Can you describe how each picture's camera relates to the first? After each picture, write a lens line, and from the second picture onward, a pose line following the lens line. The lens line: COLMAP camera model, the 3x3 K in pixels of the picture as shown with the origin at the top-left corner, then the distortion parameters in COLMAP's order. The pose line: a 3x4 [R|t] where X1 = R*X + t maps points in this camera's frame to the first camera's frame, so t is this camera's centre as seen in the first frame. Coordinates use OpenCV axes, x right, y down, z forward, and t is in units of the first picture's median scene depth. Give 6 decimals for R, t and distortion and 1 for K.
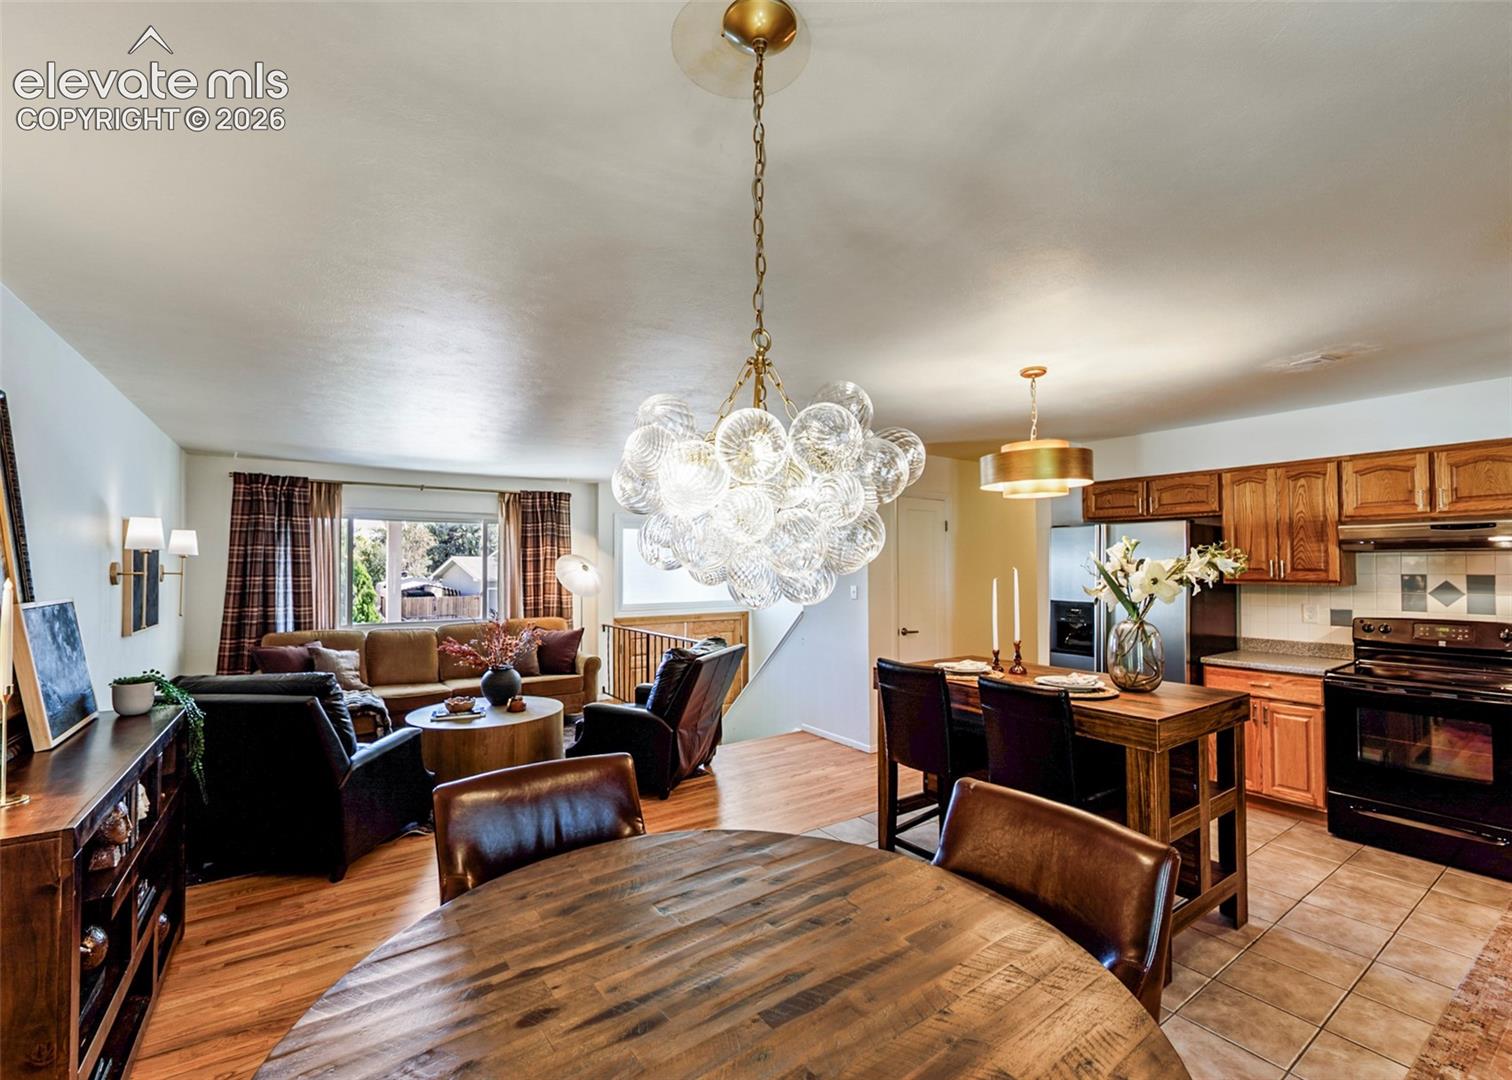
lens RADIAL K [[645.4, 0, 761.9], [0, 645.4, 557.6], [0, 0, 1]] dist [-0.002067, -0.000383]
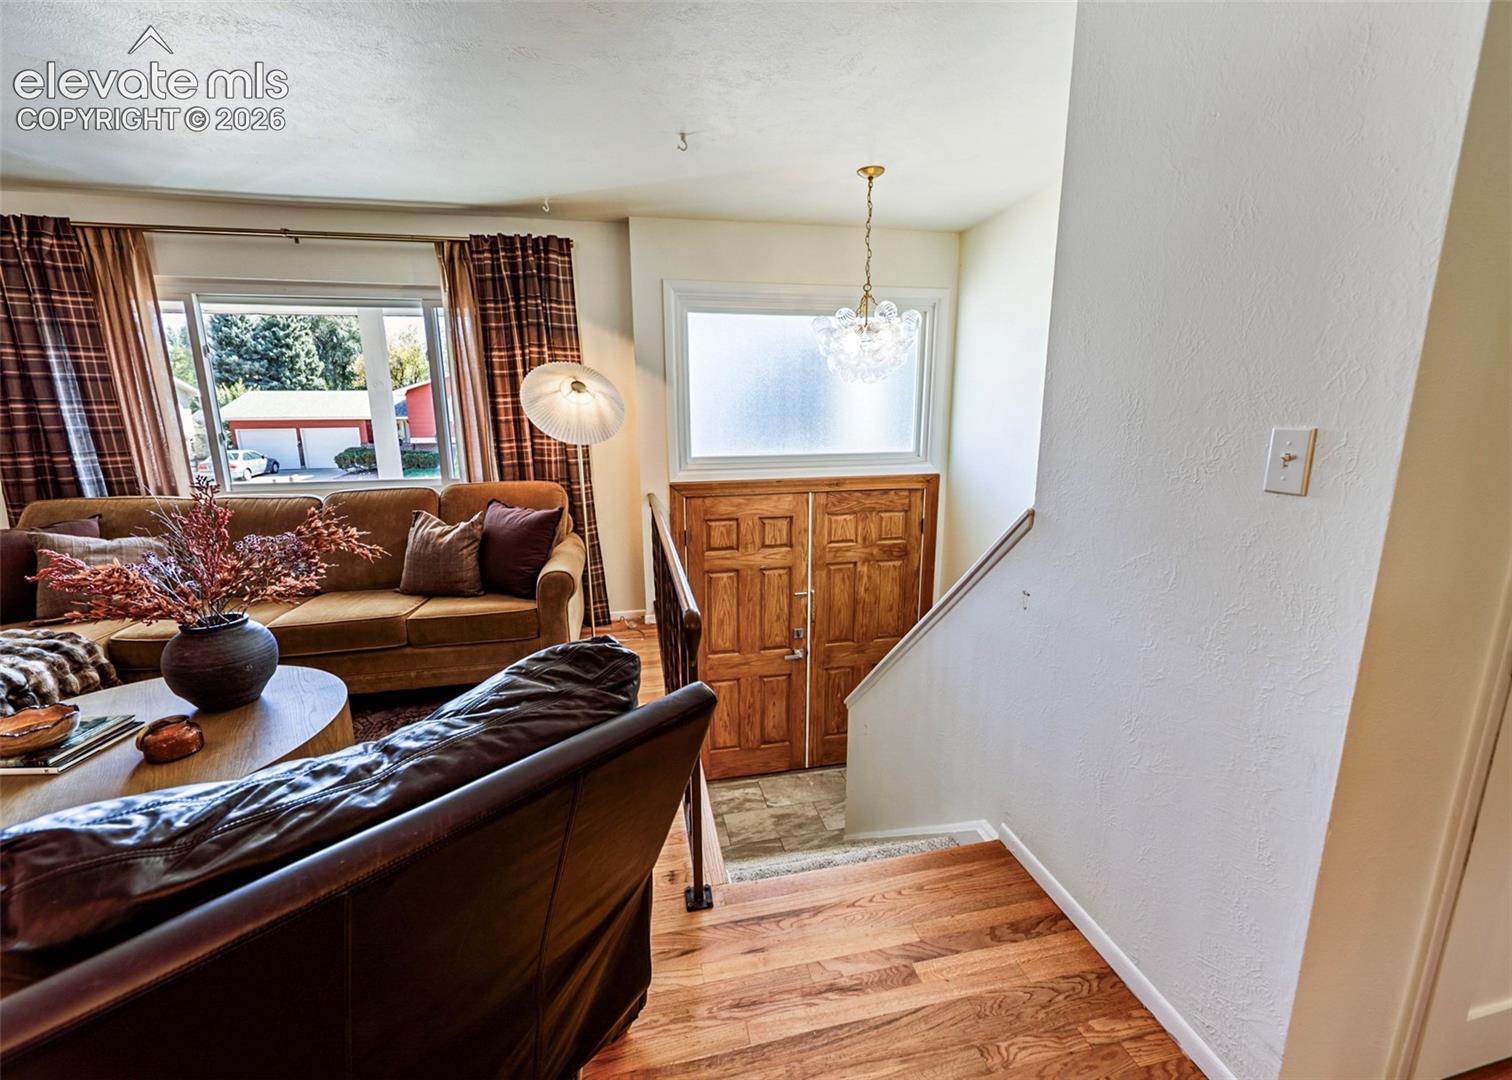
lens RADIAL K [[635.7, 0, 756.0], [0, 635.7, 540.0], [0, 0, 1]] dist [-0.001584, -0.000189]
pose [[0.922976, 0.074986, -0.377480, 0.075878], [0.010026, 0.975817, 0.218358, 0.038513], [0.384726, -0.205324, 0.899904, 0.856277]]
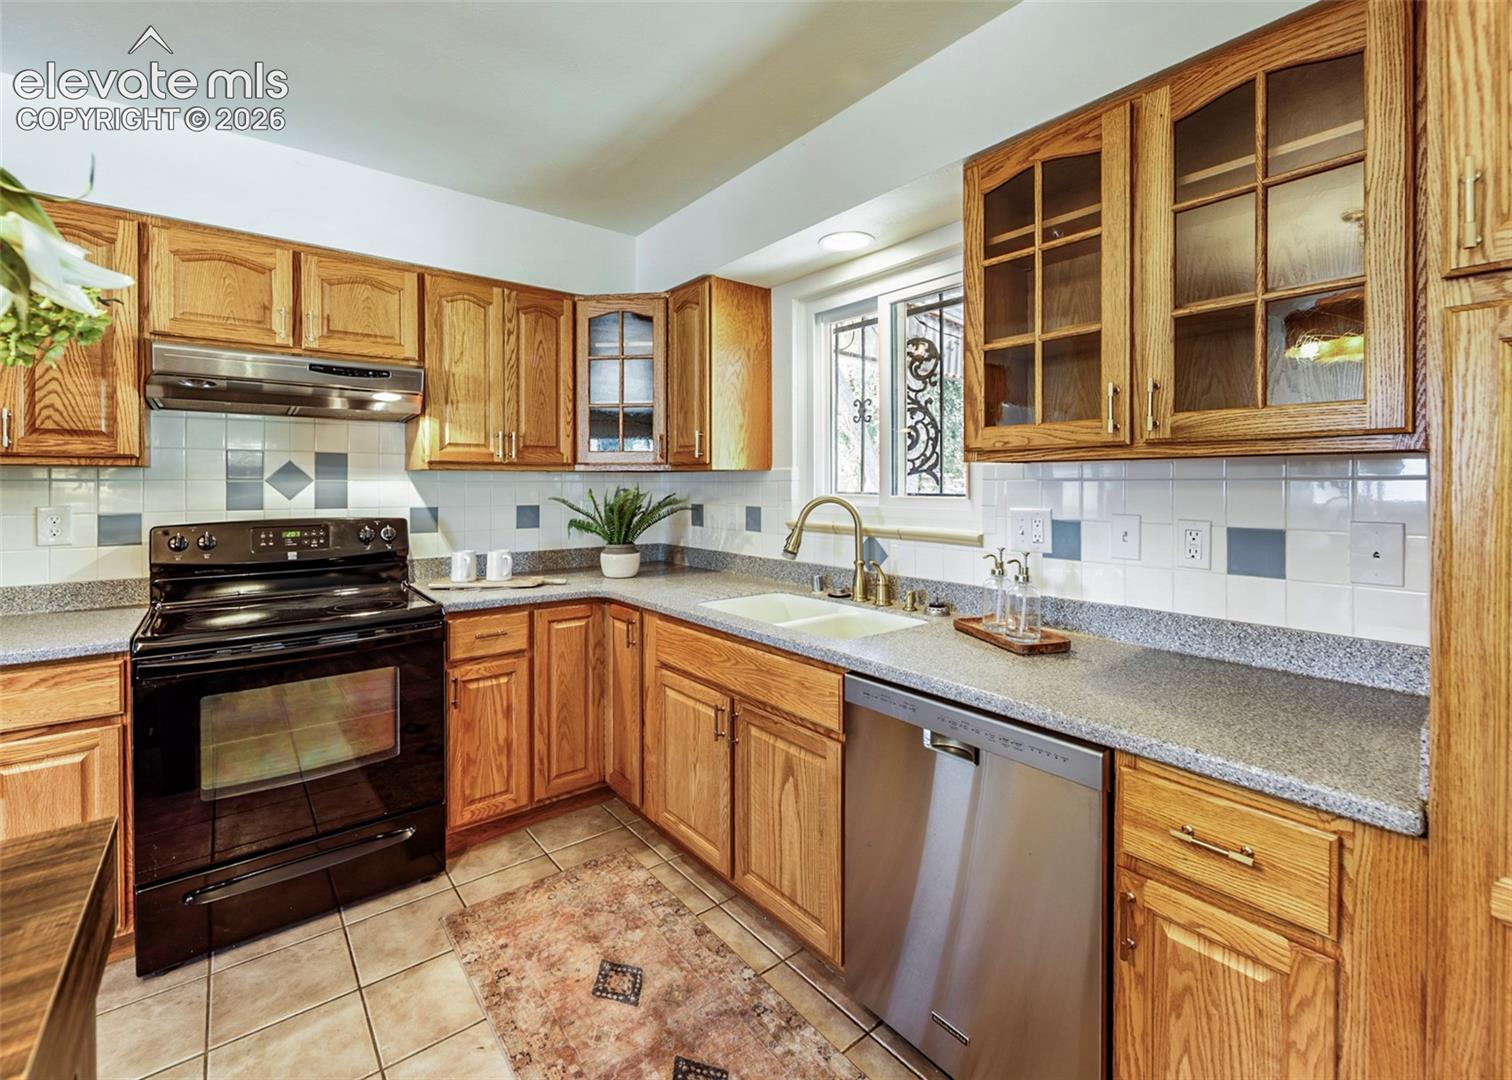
lens RADIAL K [[652.5, 0, 755.8], [0, 652.5, 482.6], [0, 0, 1]] dist [-0.002311, -0.000211]
pose [[-0.067732, 0.004380, 0.997694, 0.284579], [-0.012613, 0.999907, -0.005246, 0.044360], [-0.997624, -0.012939, -0.067671, 0.447877]]
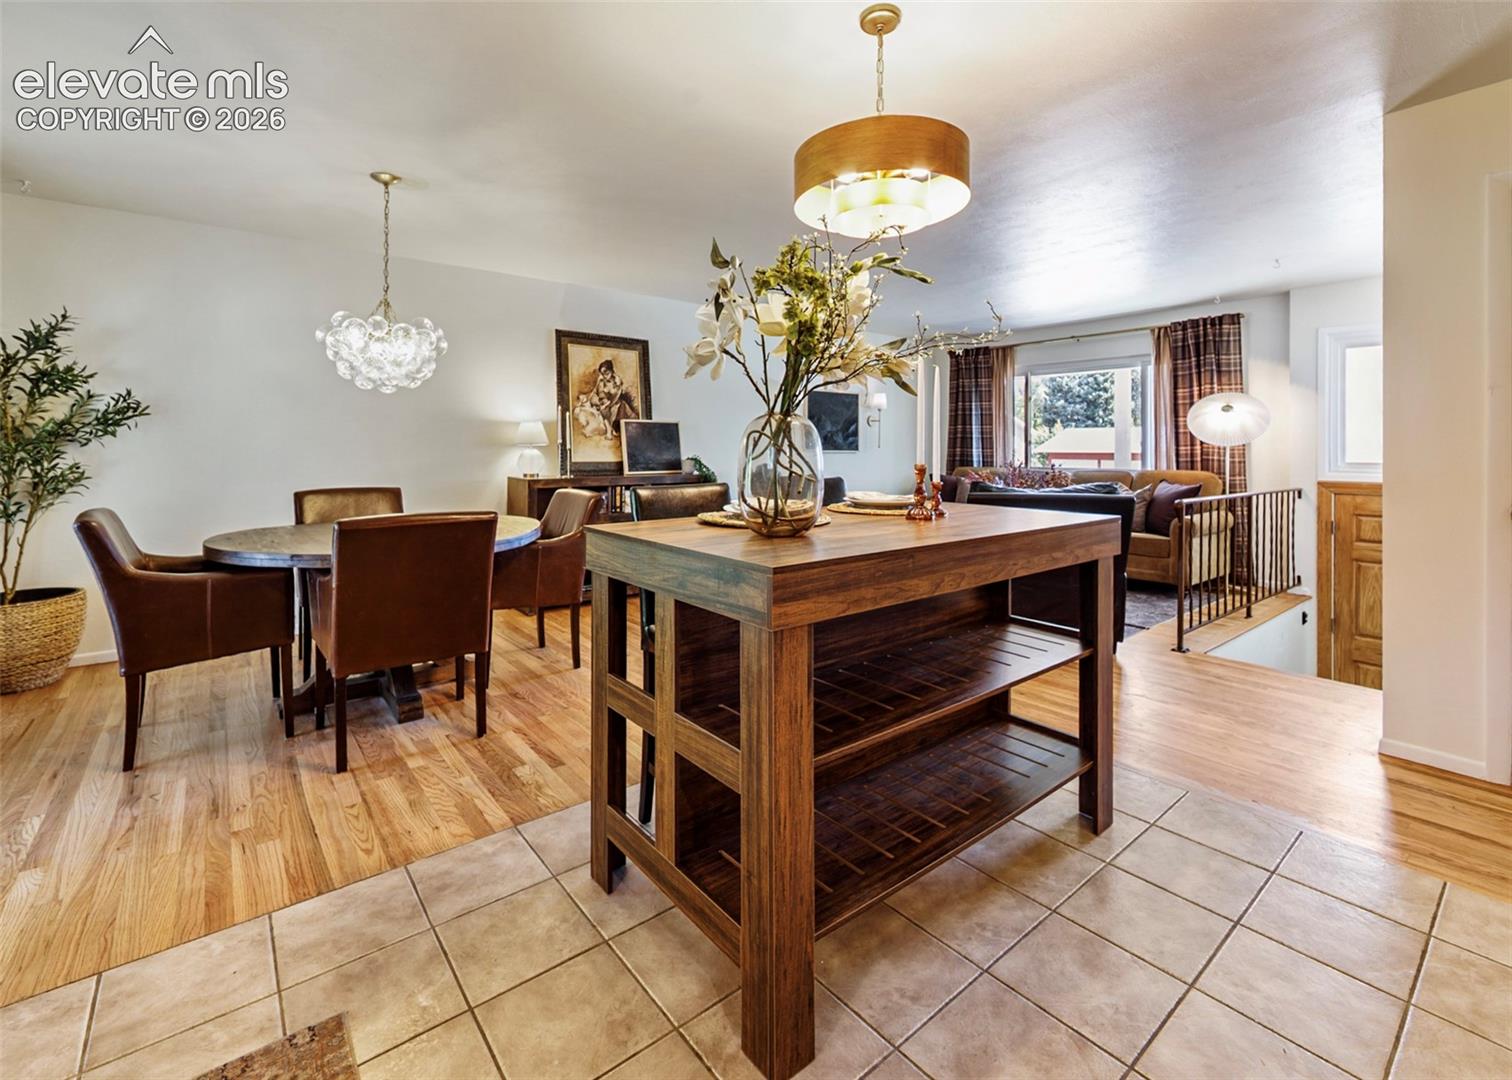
lens RADIAL K [[666.4, 0, 758.1], [0, 666.4, 445.4], [0, 0, 1]] dist [-0.000977, -0.000198]
pose [[0.076022, 0.000902, -0.997106, 0.703156], [0.011192, 0.999936, 0.001758, 0.077639], [0.997043, -0.011294, 0.076007, 0.562203]]
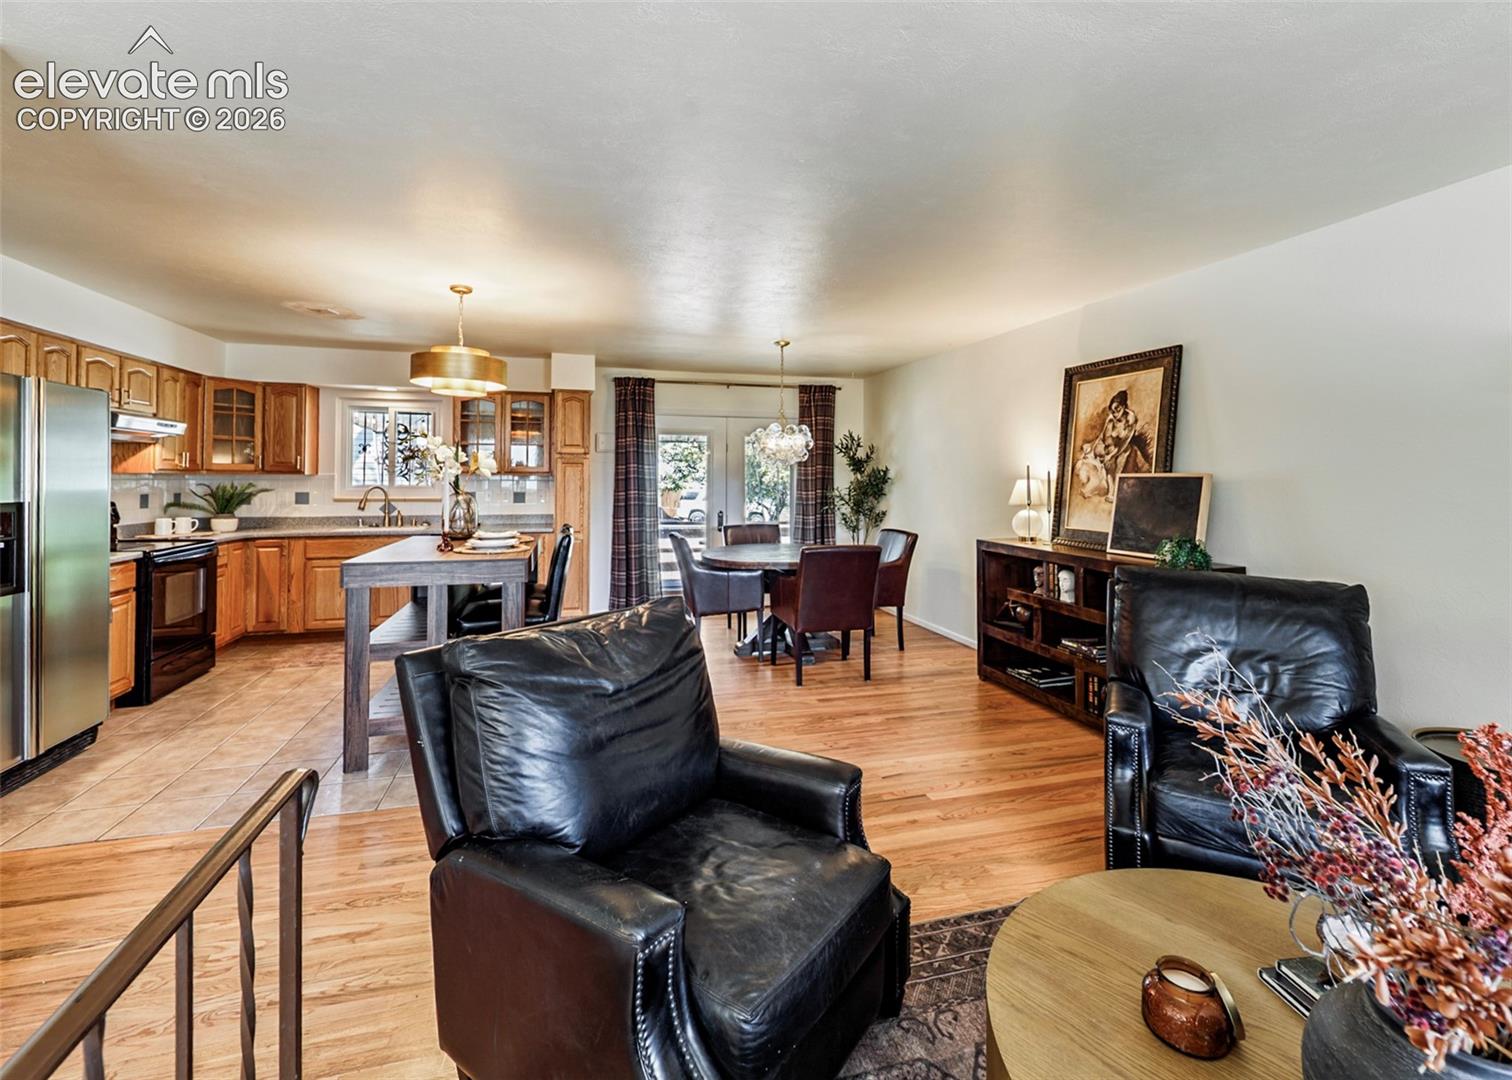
lens RADIAL K [[652.5, 0, 755.8], [0, 652.5, 482.6], [0, 0, 1]] dist [-0.002311, -0.000211]
pose [[-0.948383, -0.002367, 0.317118, -0.314426], [-0.005168, 0.999955, -0.007991, 0.050907], [-0.317085, -0.009217, -0.948352, 1.317604]]
